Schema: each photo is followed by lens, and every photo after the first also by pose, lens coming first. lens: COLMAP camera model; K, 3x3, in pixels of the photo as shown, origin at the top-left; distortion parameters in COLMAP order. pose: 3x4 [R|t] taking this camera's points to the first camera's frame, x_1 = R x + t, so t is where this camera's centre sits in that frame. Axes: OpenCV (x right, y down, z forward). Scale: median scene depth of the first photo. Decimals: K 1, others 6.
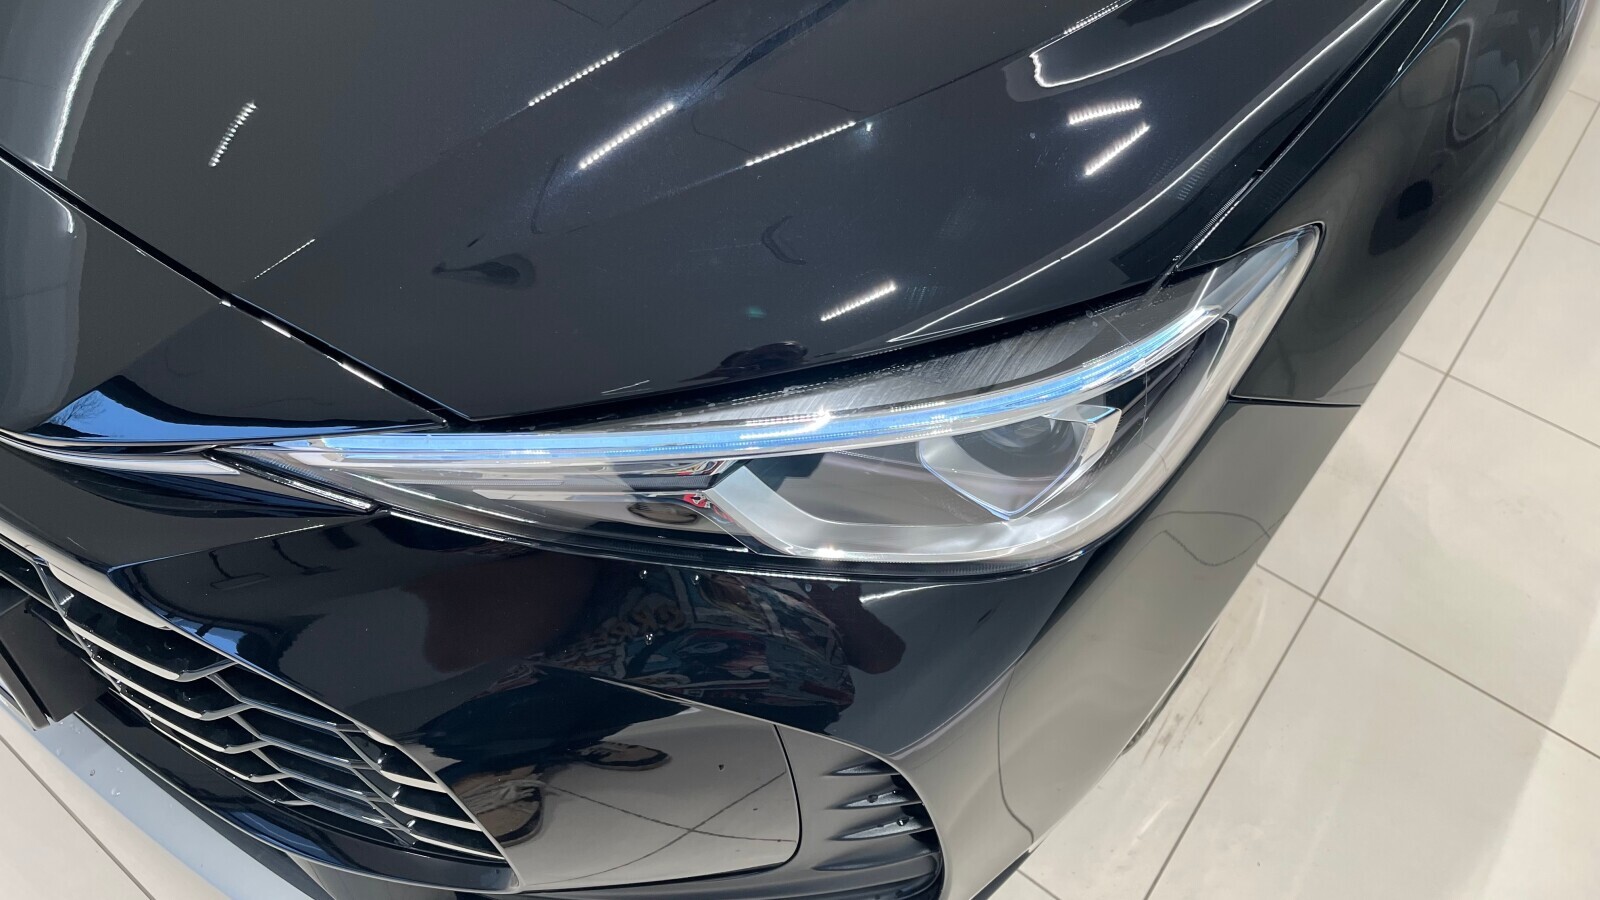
lens RADIAL K [[1207.2, 0, 800.0], [0, 1207.2, 450.0], [0, 0, 1]] dist [0.043884, -0.058366]
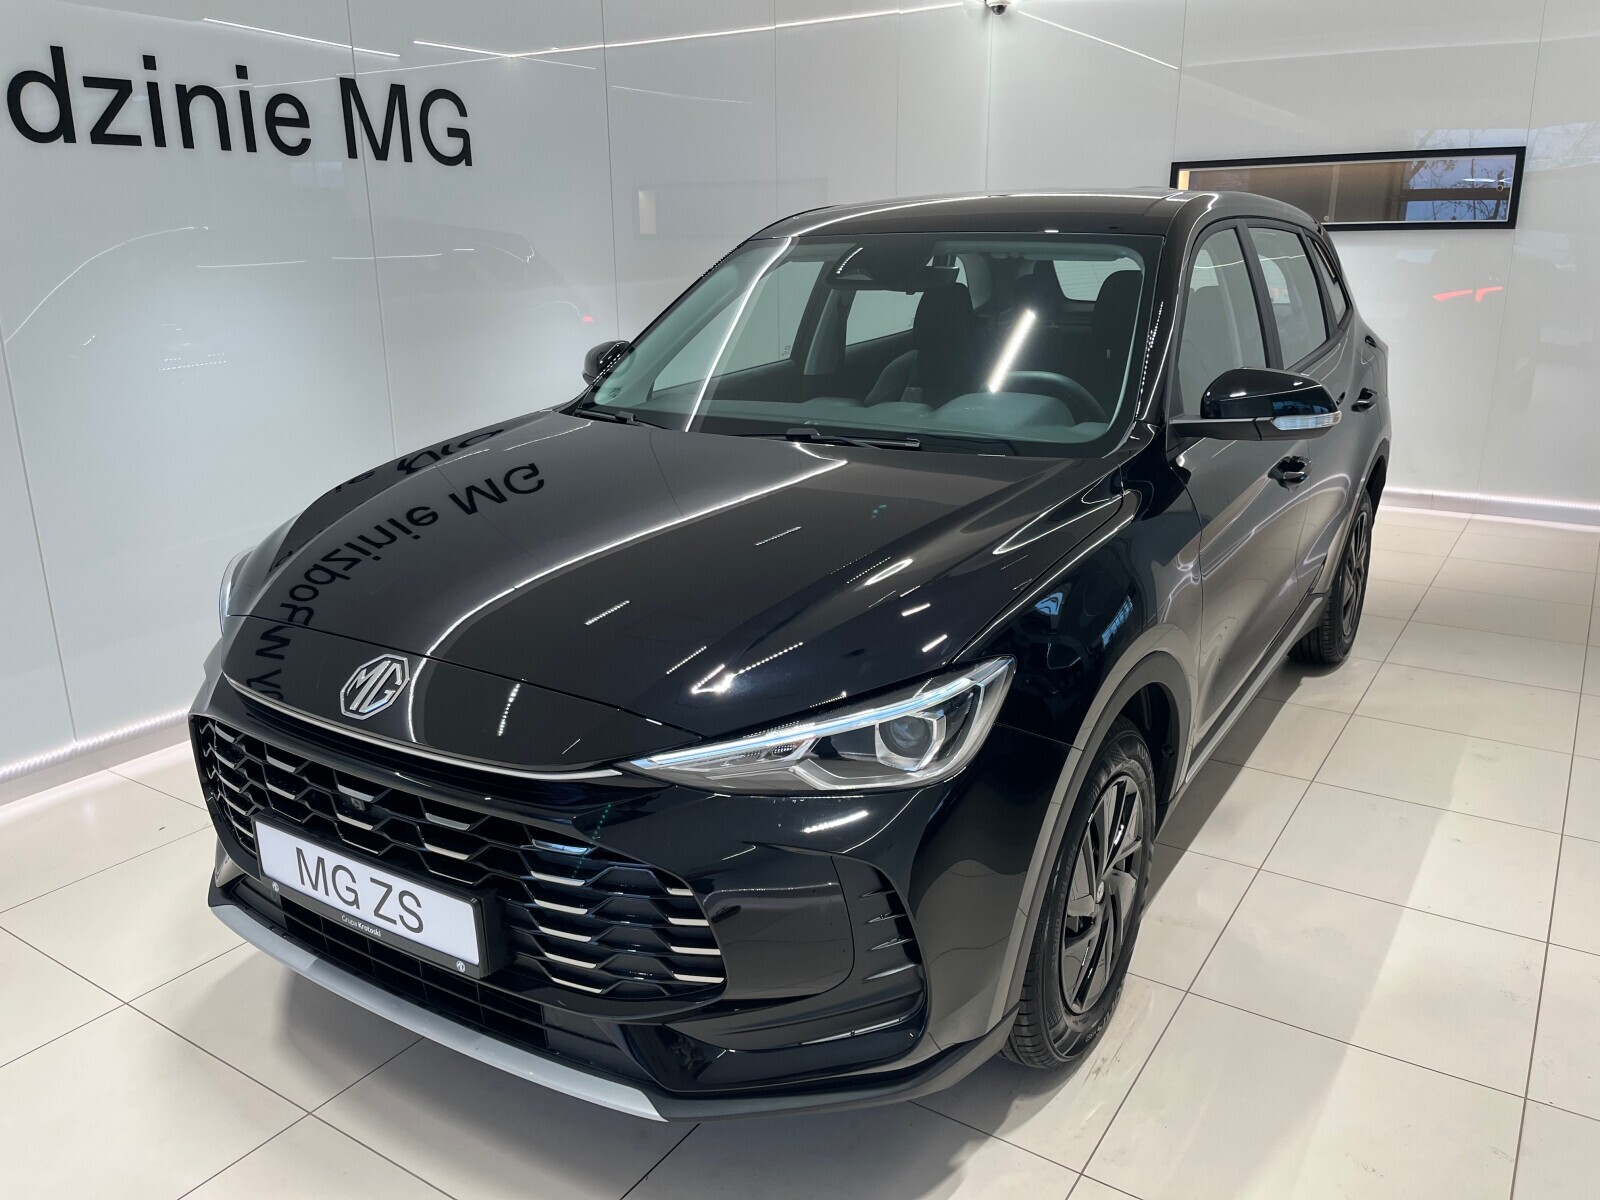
lens RADIAL K [[1194.6, 0, 810.2], [0, 1194.6, 592.4], [0, 0, 1]] dist [0.056375, -0.054201]
pose [[0.996120, -0.068393, 0.055391, -0.102890], [0.087356, 0.844937, -0.527684, 0.515301], [-0.010712, 0.530475, 0.847633, -0.616451]]
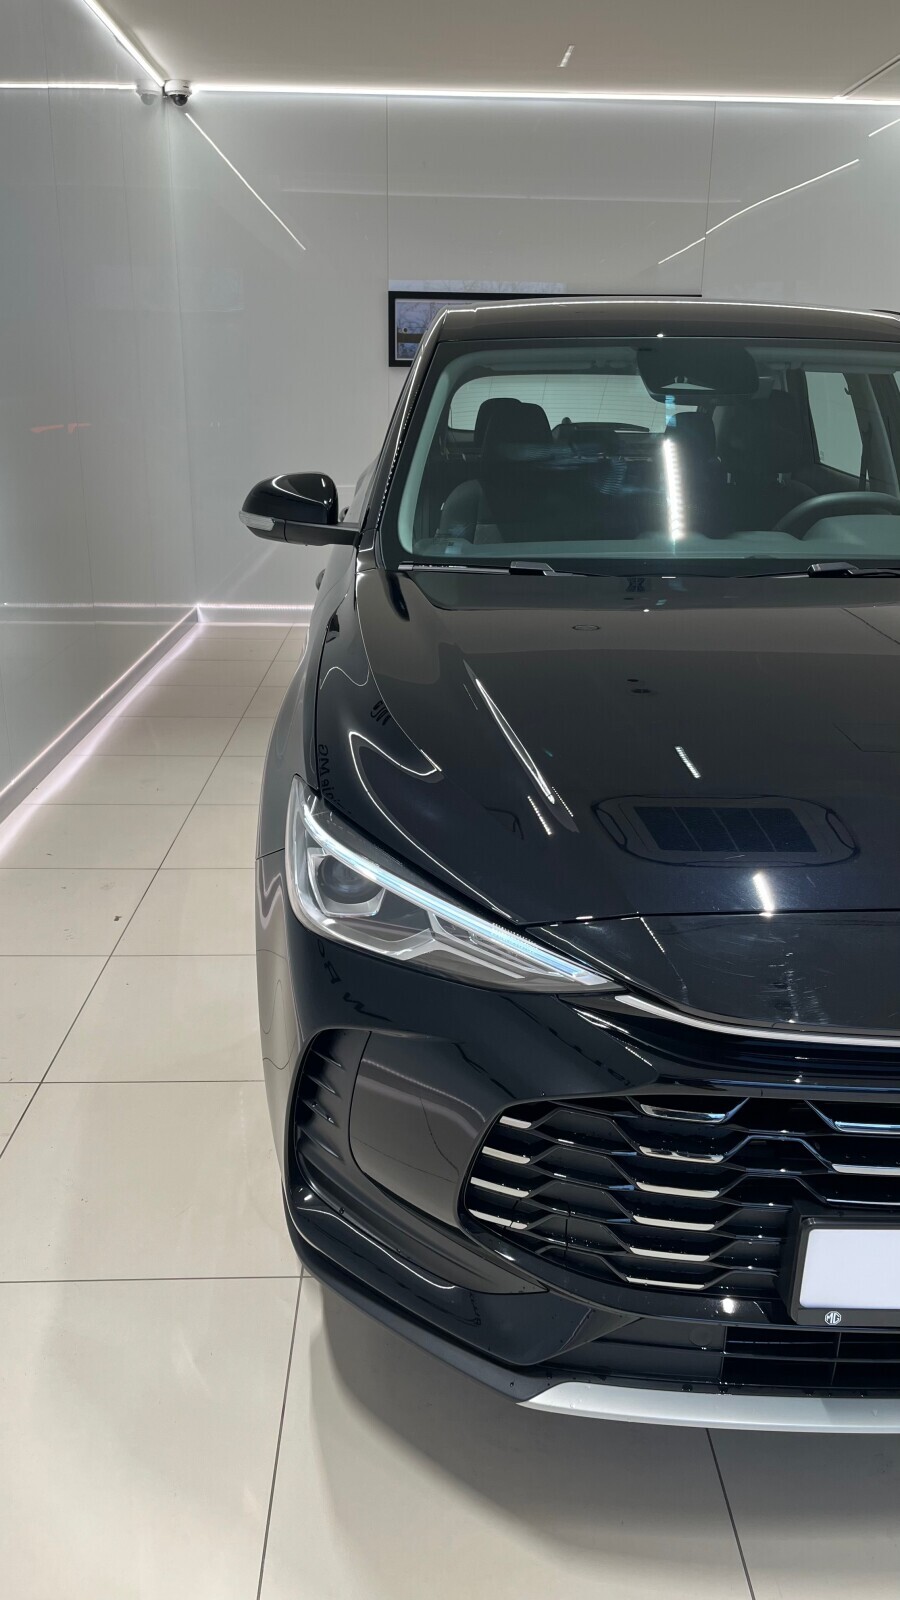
lens RADIAL K [[1207.2, 0, 450.0], [0, 1207.2, 800.0], [0, 0, 1]] dist [0.043884, -0.058366]
pose [[0.781111, -0.232867, 0.579344, -1.302047], [0.480832, 0.816257, -0.320196, -0.140157], [-0.398330, 0.528675, 0.749557, -0.017013]]
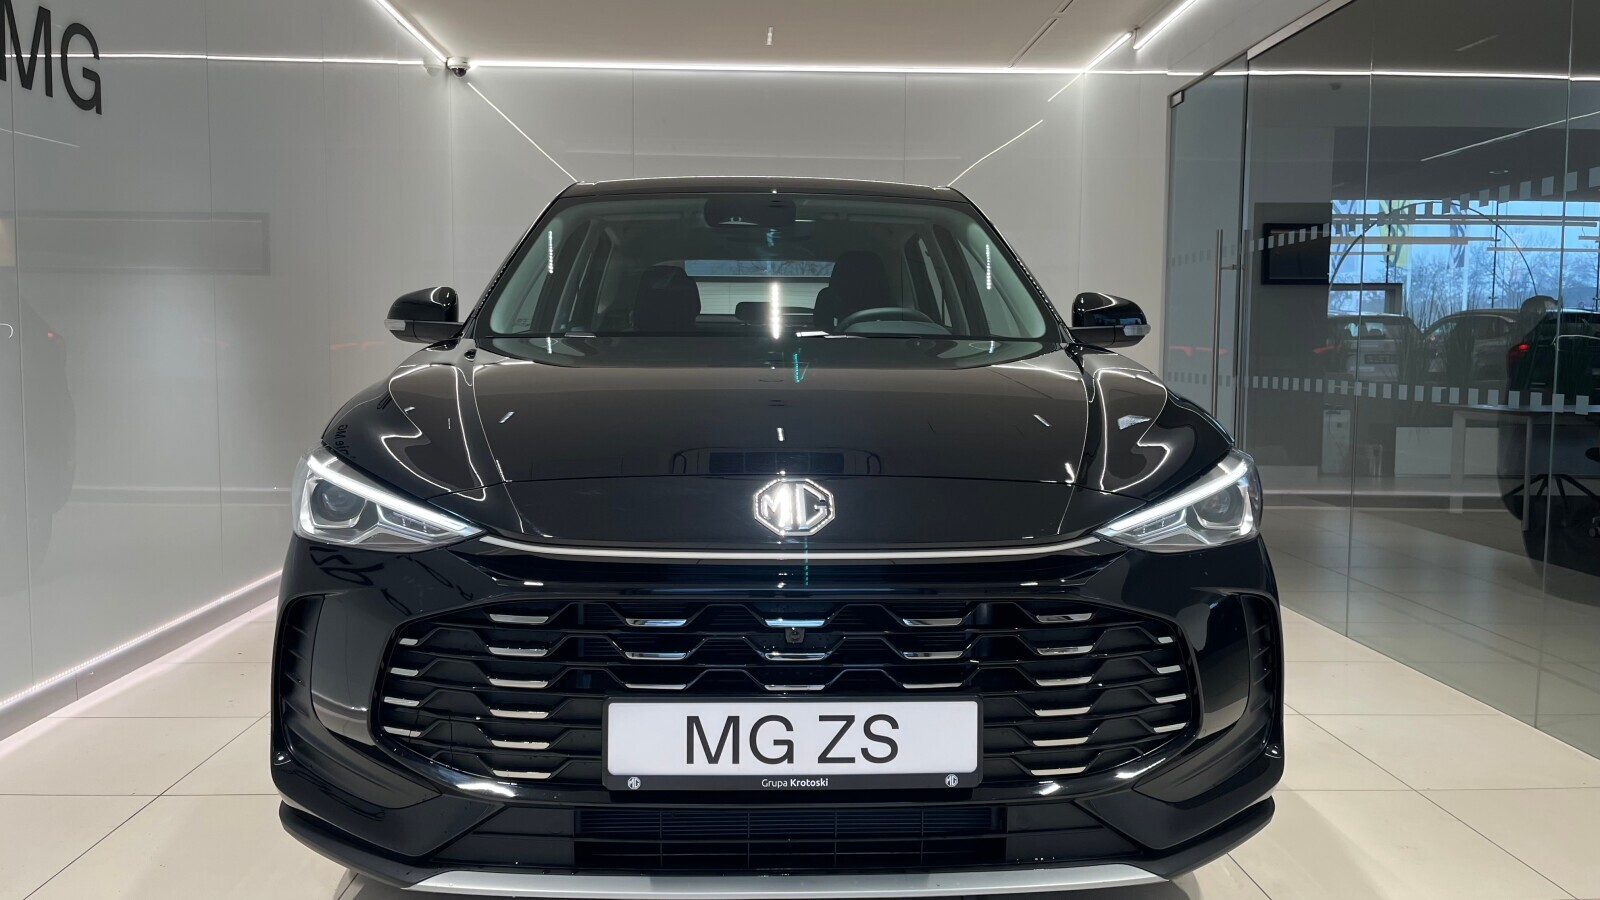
lens RADIAL K [[1210.6, 0, 783.2], [0, 1210.6, 434.7], [0, 0, 1]] dist [0.018407, 0.000635]
pose [[0.779151, -0.081079, 0.621570, -1.236851], [0.485276, 0.705684, -0.516253, 0.448919], [-0.396774, 0.703873, 0.589180, -0.232087]]
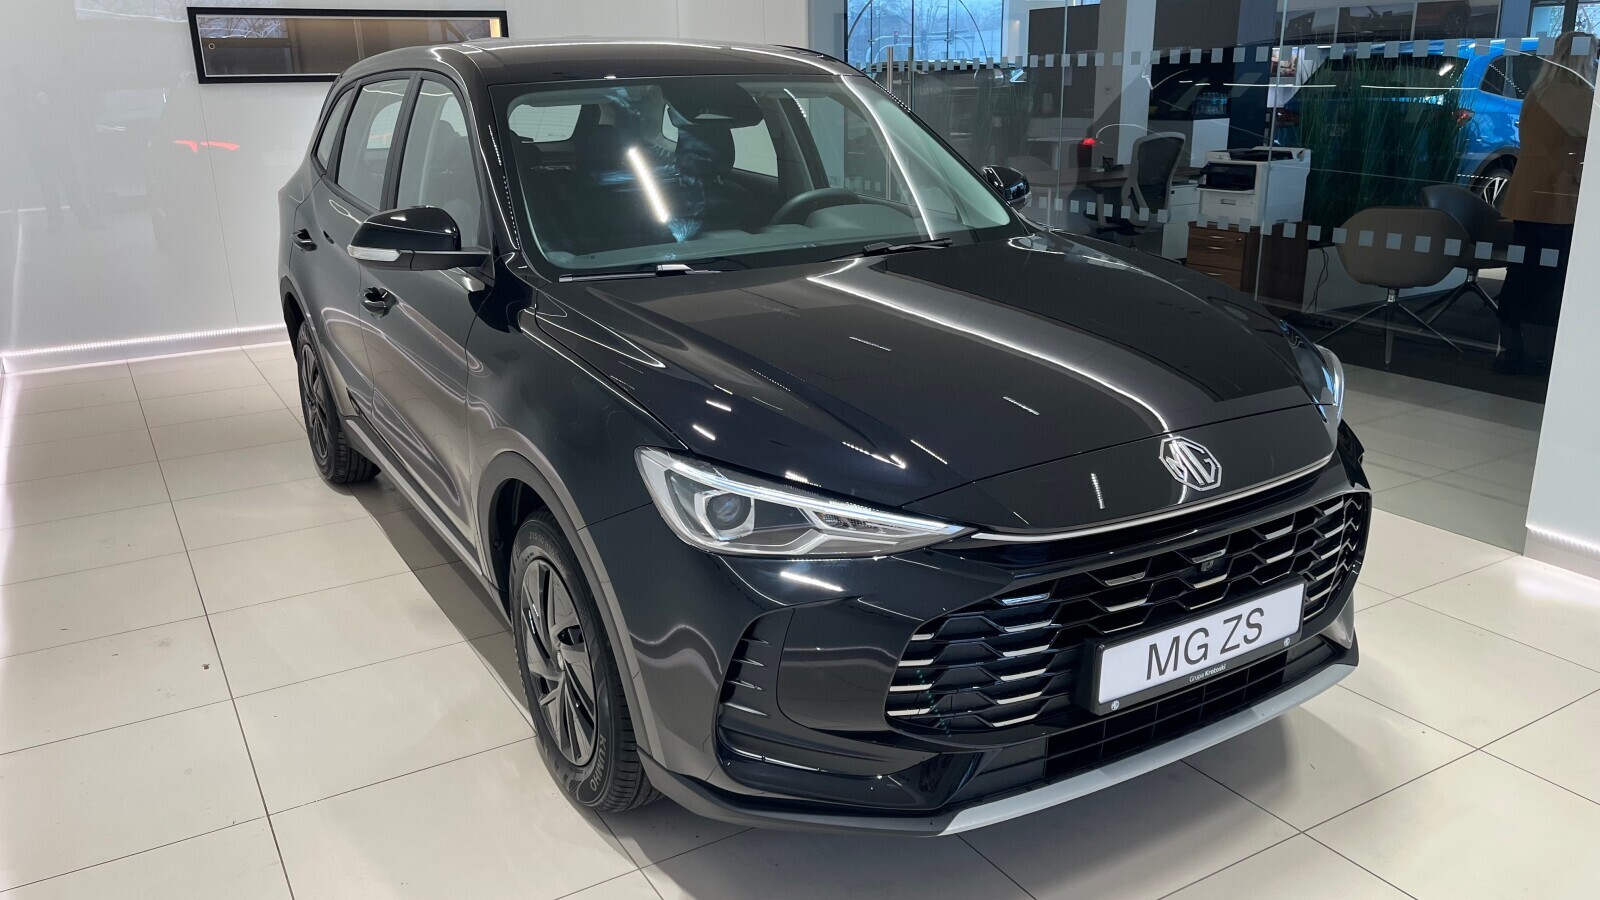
lens RADIAL K [[1210.6, 0, 783.2], [0, 1210.6, 434.7], [0, 0, 1]] dist [0.018407, 0.000635]
pose [[0.386109, -0.311640, 0.868217, -1.945630], [0.713178, 0.697803, -0.066690, -0.386294], [-0.585061, 0.644943, 0.491683, 0.059367]]
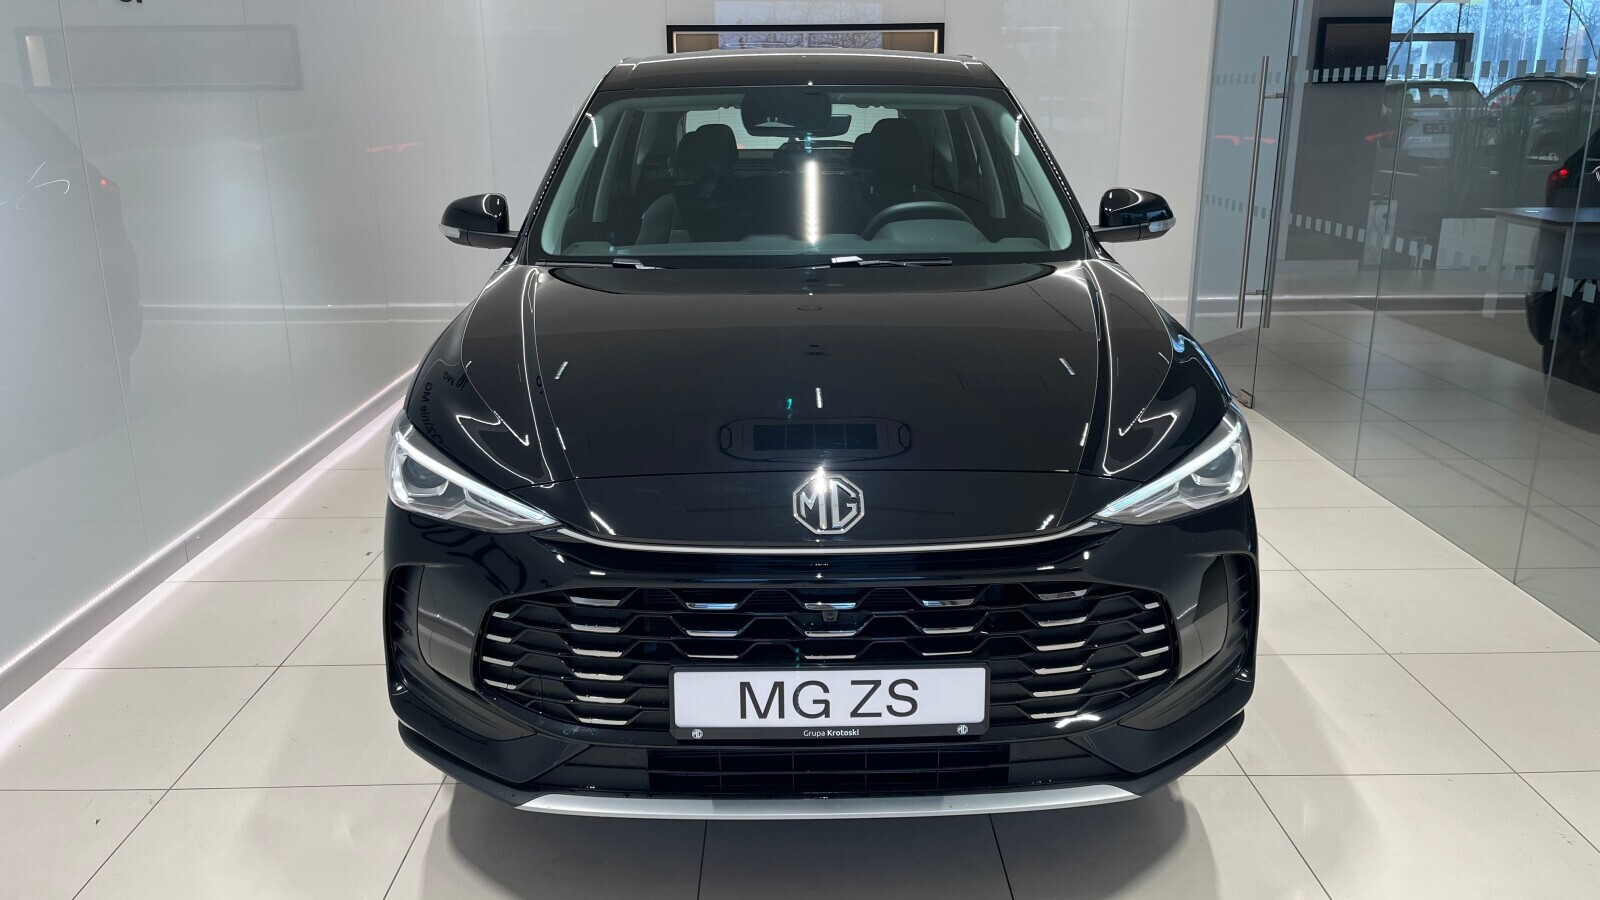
lens RADIAL K [[1207.2, 0, 800.0], [0, 1207.2, 450.0], [0, 0, 1]] dist [0.043884, -0.058366]
pose [[0.789623, -0.218373, 0.573418, -1.286591], [0.484346, 0.795560, -0.363996, 0.320556], [-0.376702, 0.565152, 0.733961, -0.505507]]
